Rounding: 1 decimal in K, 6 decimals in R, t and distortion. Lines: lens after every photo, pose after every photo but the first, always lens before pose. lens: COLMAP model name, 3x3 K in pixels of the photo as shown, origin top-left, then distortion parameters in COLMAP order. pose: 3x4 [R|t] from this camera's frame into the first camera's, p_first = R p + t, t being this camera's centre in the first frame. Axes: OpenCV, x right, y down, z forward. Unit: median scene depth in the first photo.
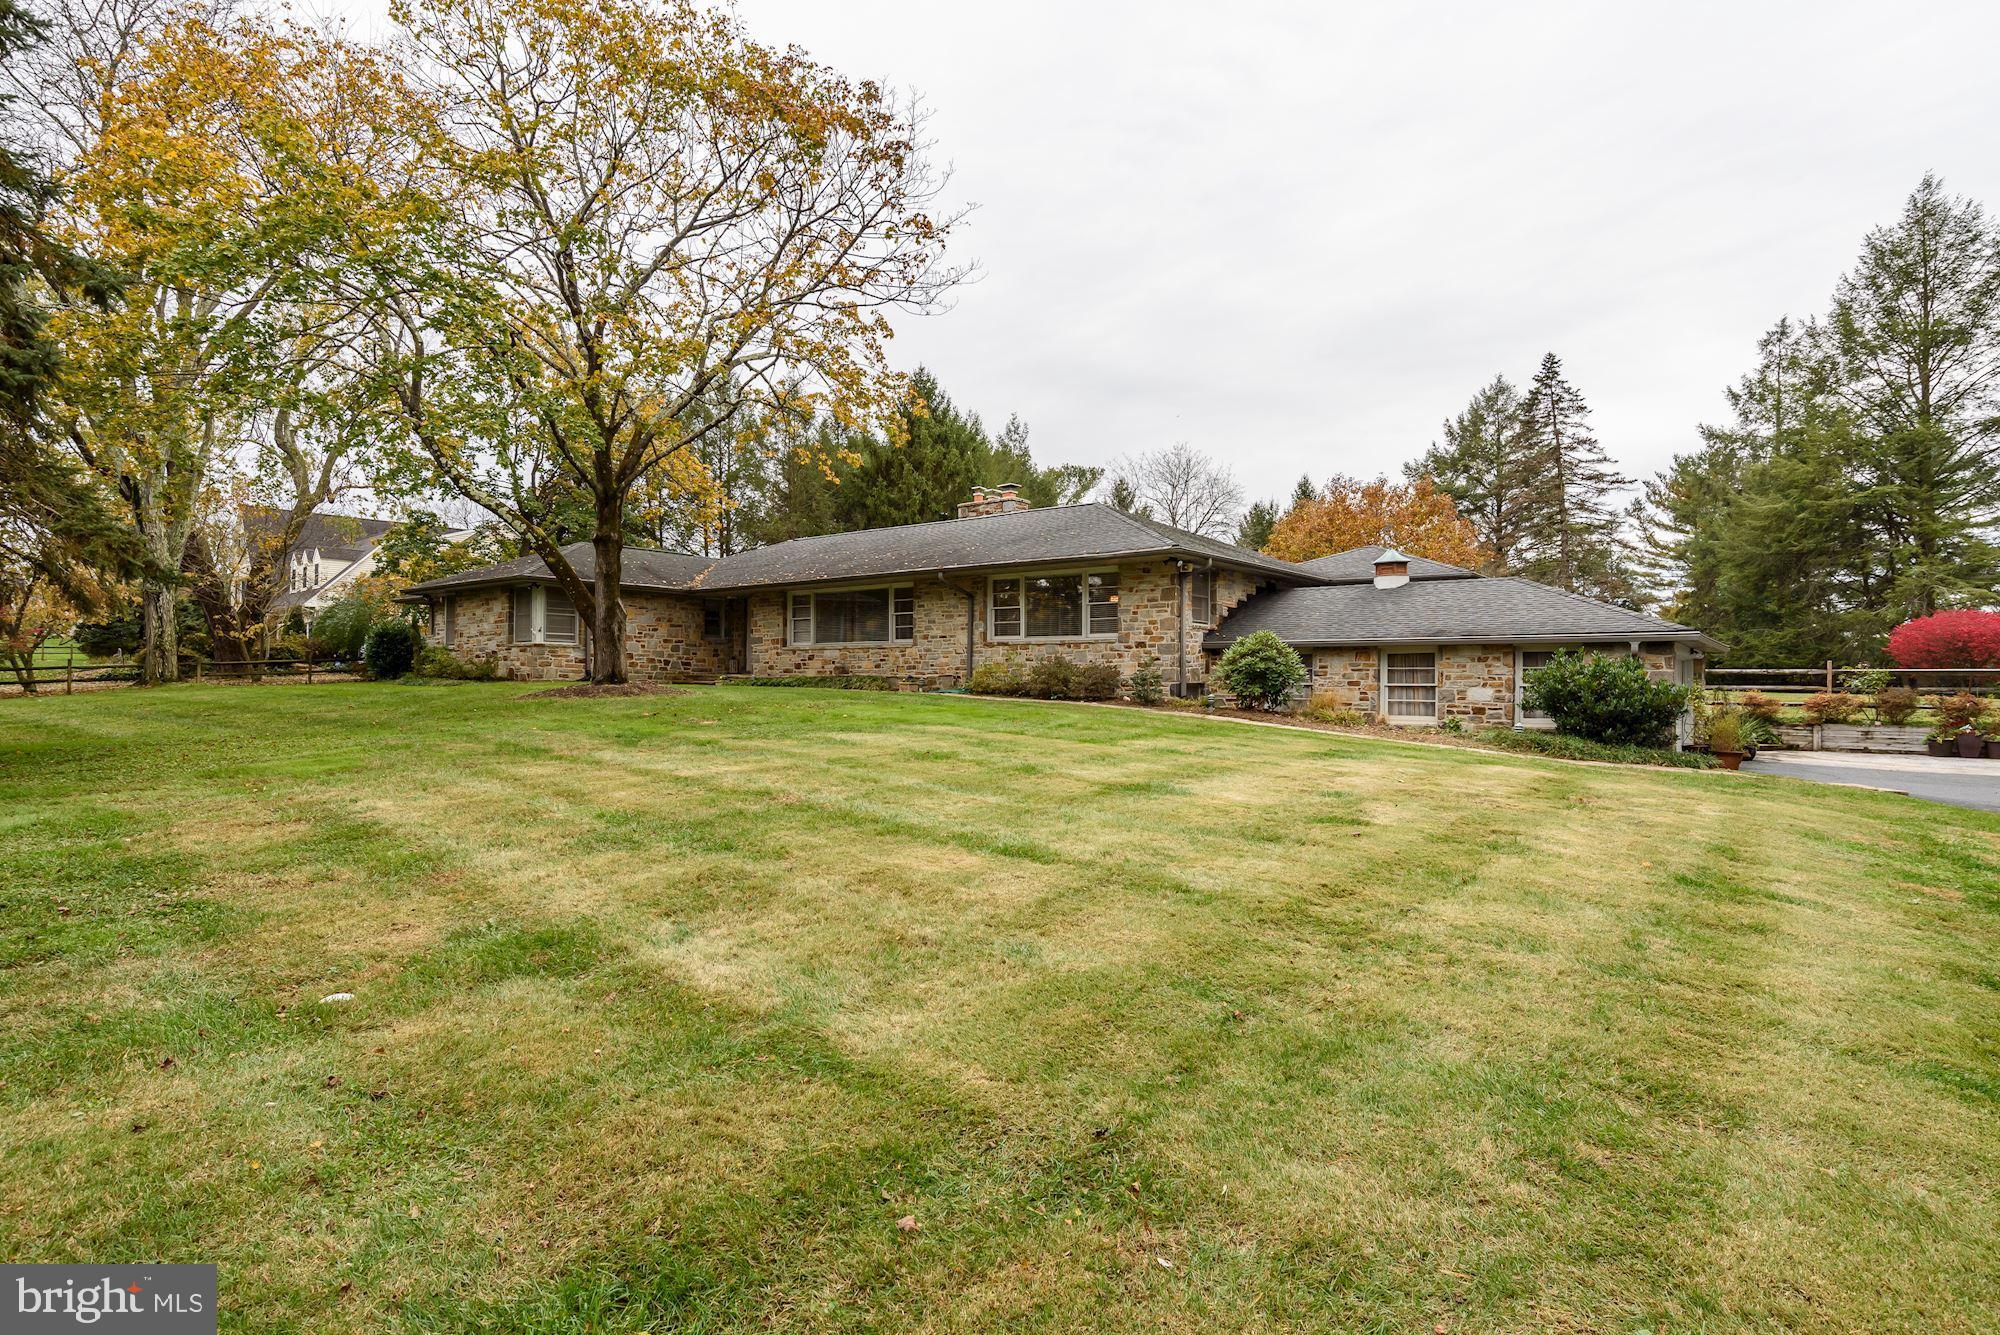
lens RADIAL K [[1017.2, 0, 999.5], [0, 1017.2, 673.7], [0, 0, 1]] dist [-0.028200, 0.018117]
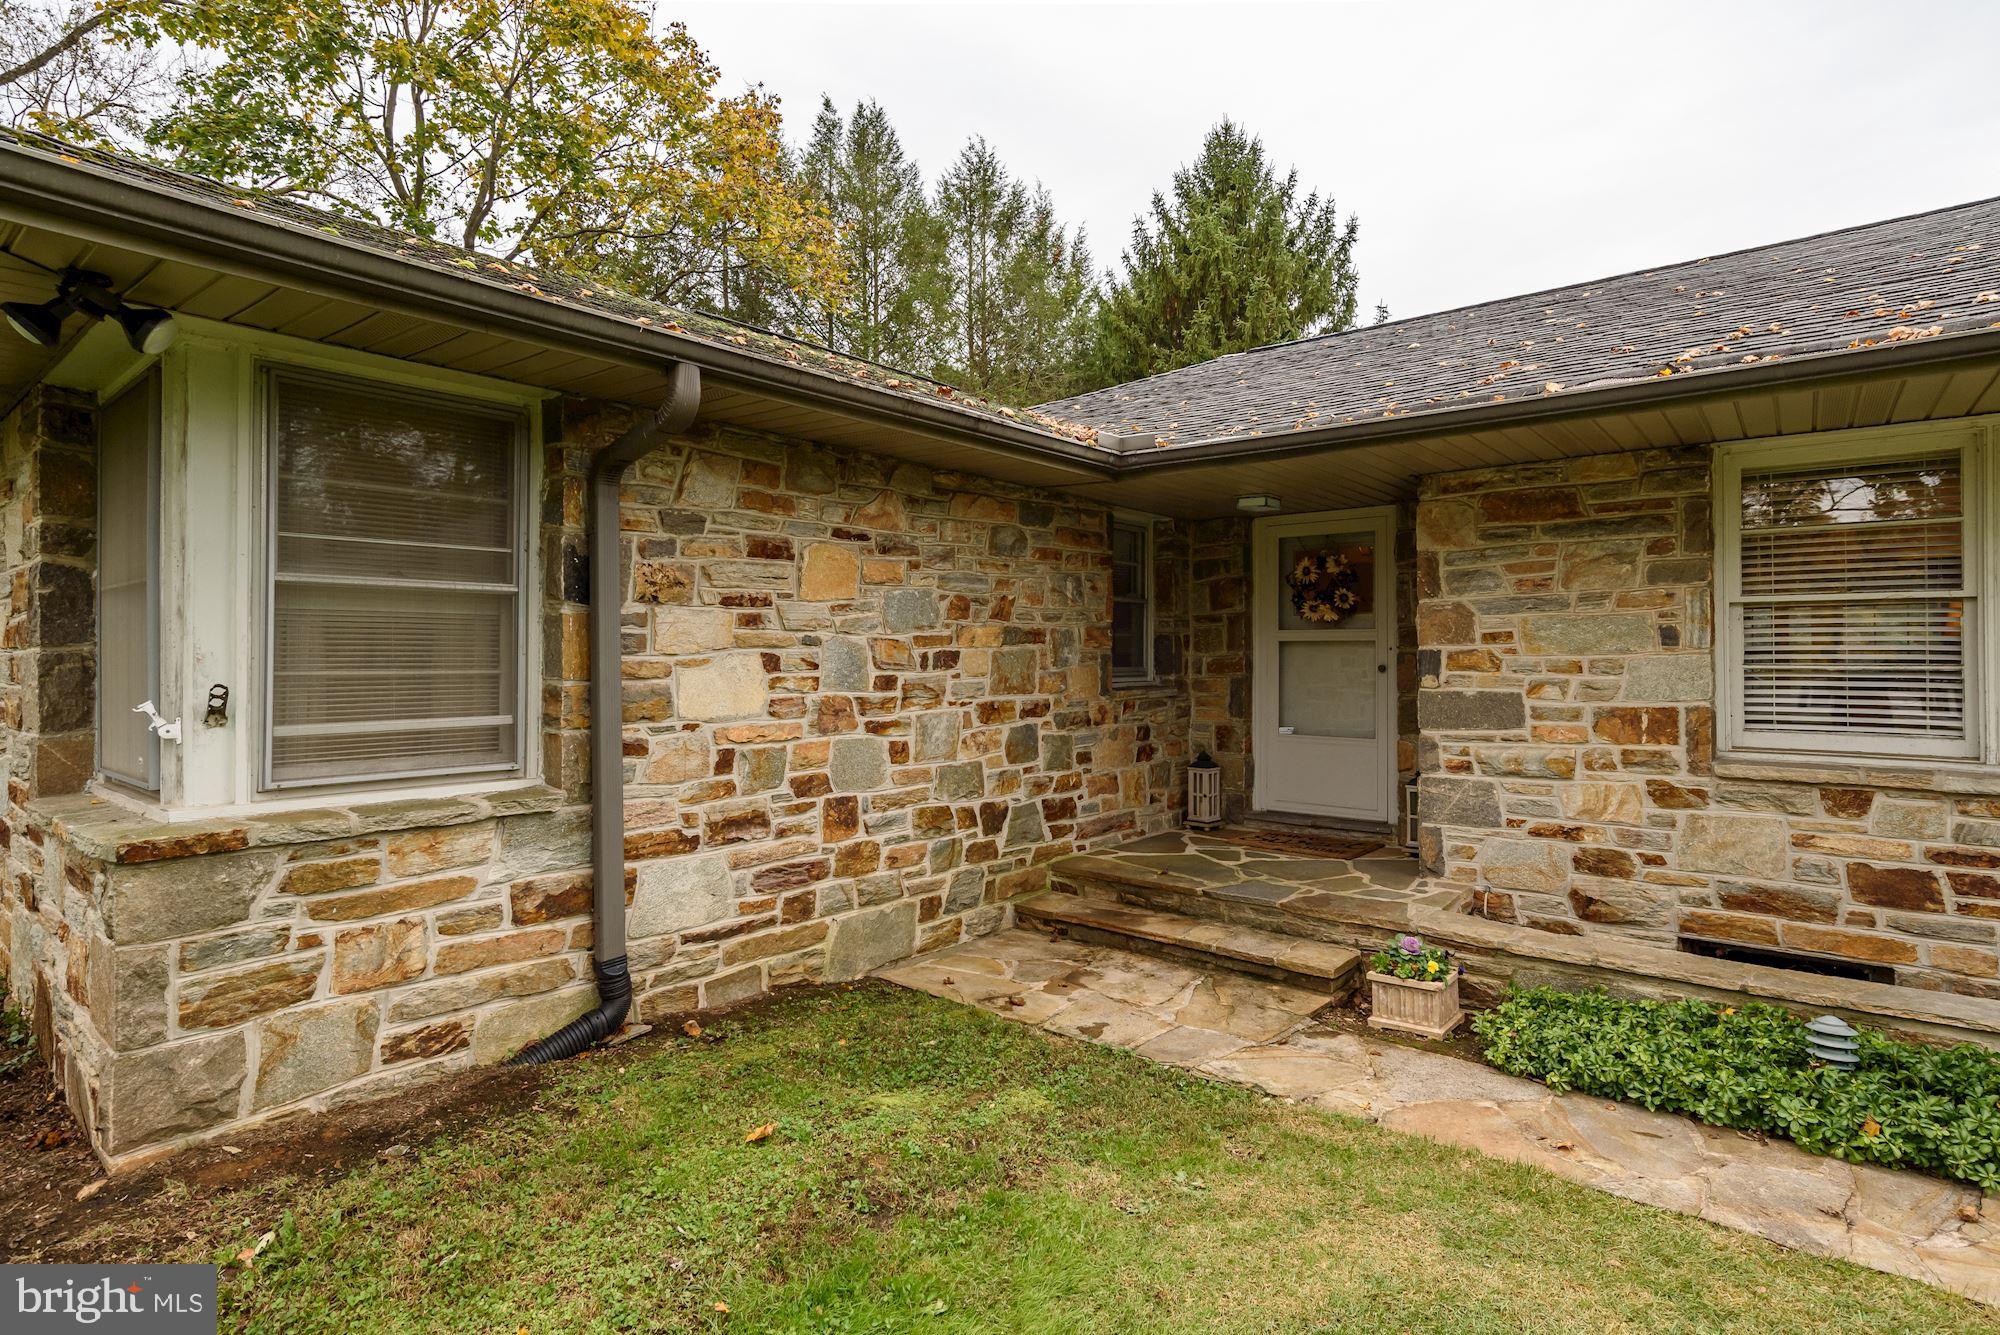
lens RADIAL K [[1054.8, 0, 1000.6], [0, 1054.8, 655.5], [0, 0, 1]] dist [-0.013699, -0.000320]
pose [[0.998916, -0.012537, -0.044825, -0.343693], [0.012744, 0.999909, 0.004341, -0.048281], [0.044767, -0.004907, 0.998985, 0.855193]]
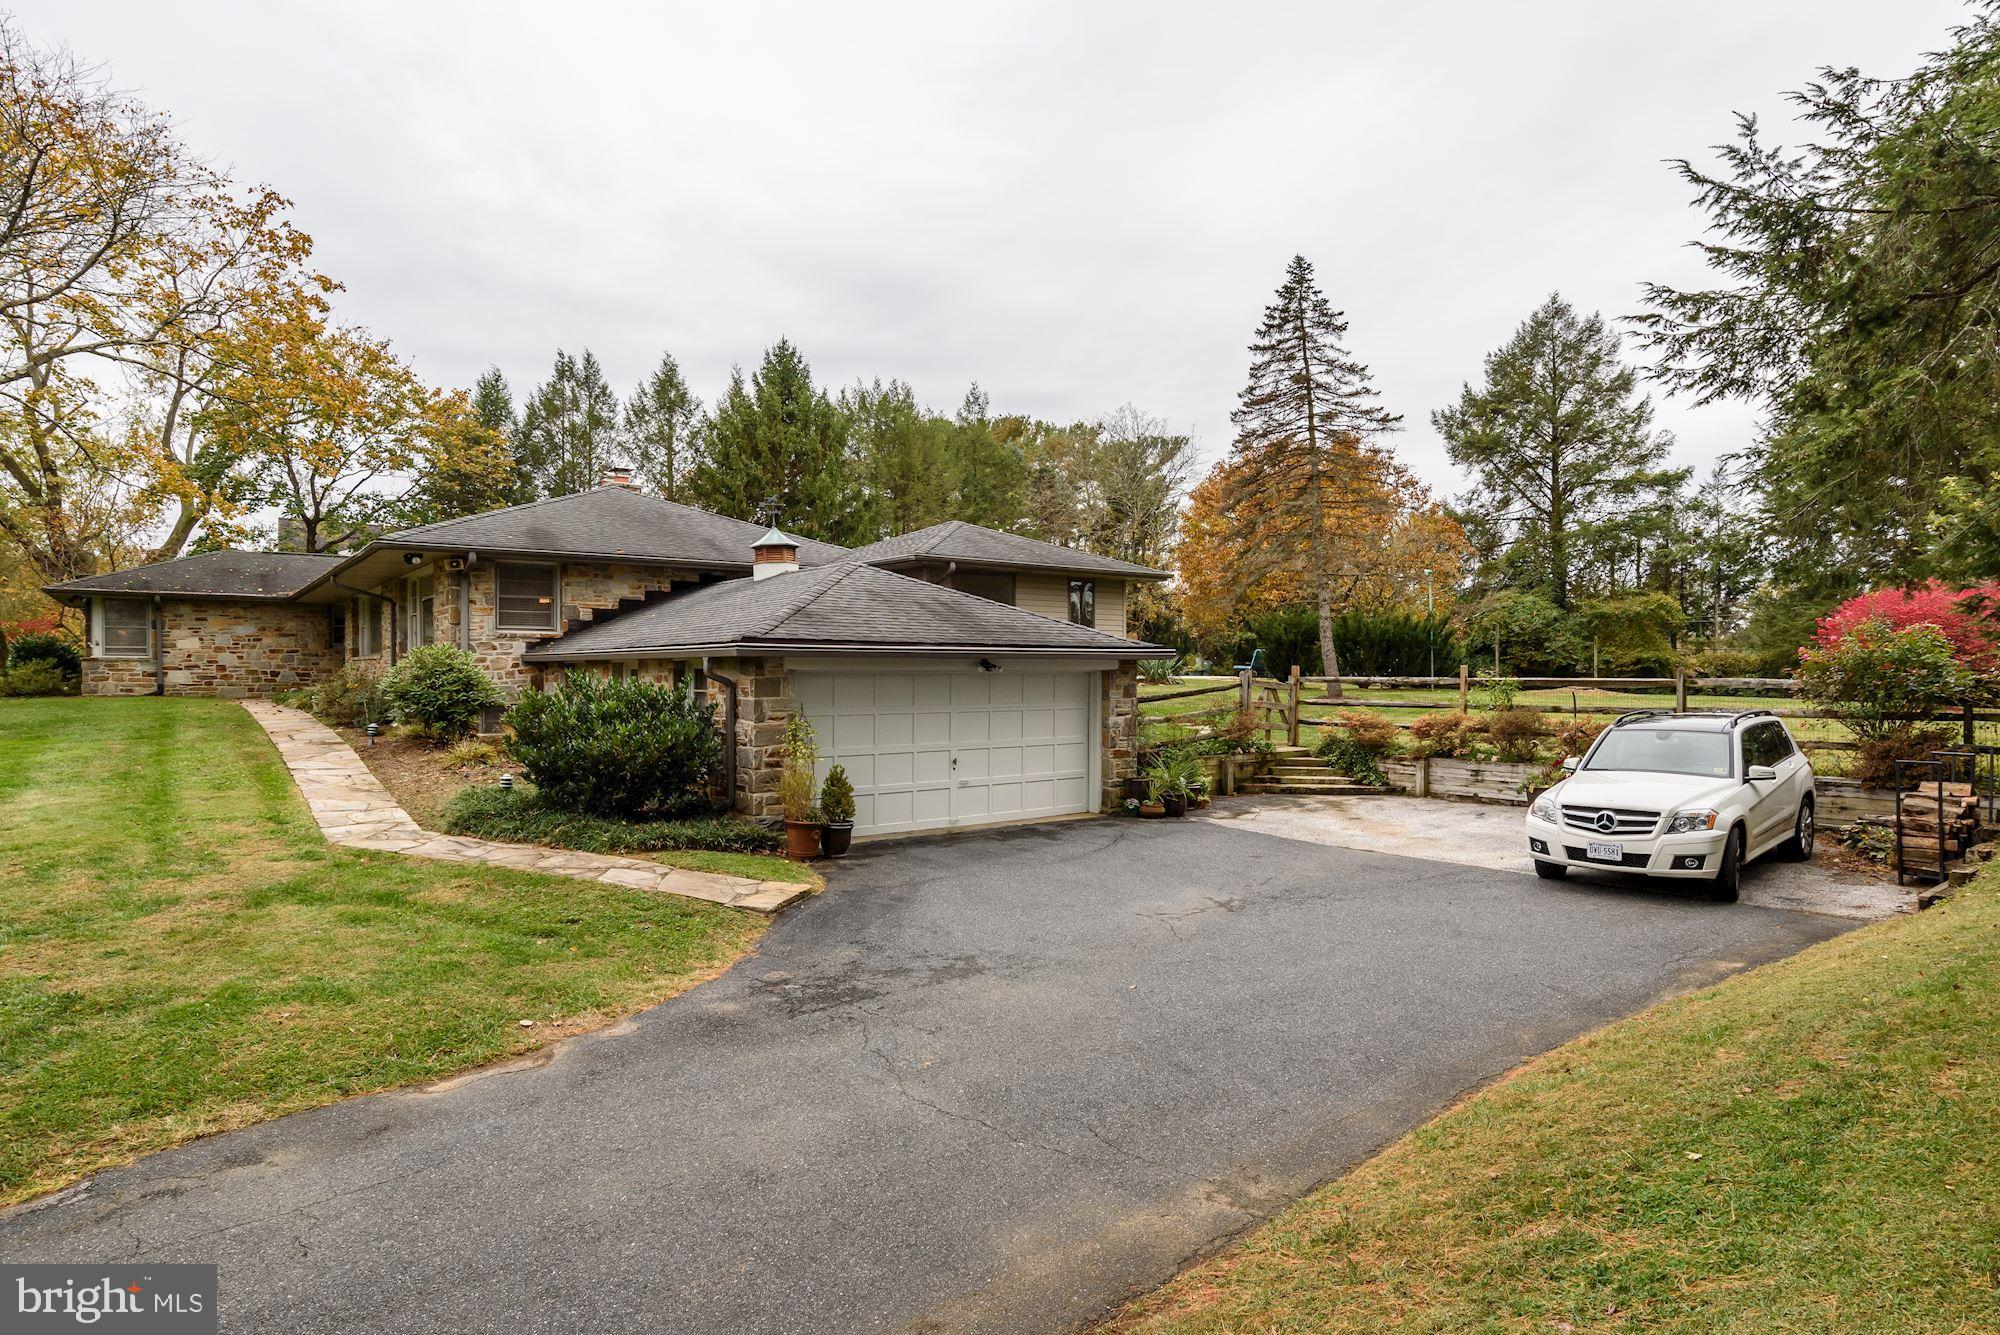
lens RADIAL K [[1054.8, 0, 998.3], [0, 1054.8, 670.2], [0, 0, 1]] dist [-0.013699, -0.000320]
pose [[0.975261, -0.008672, -0.220885, 0.600500], [0.010695, 0.999911, 0.007965, -0.016173], [0.220796, -0.010130, 0.975267, 0.204805]]
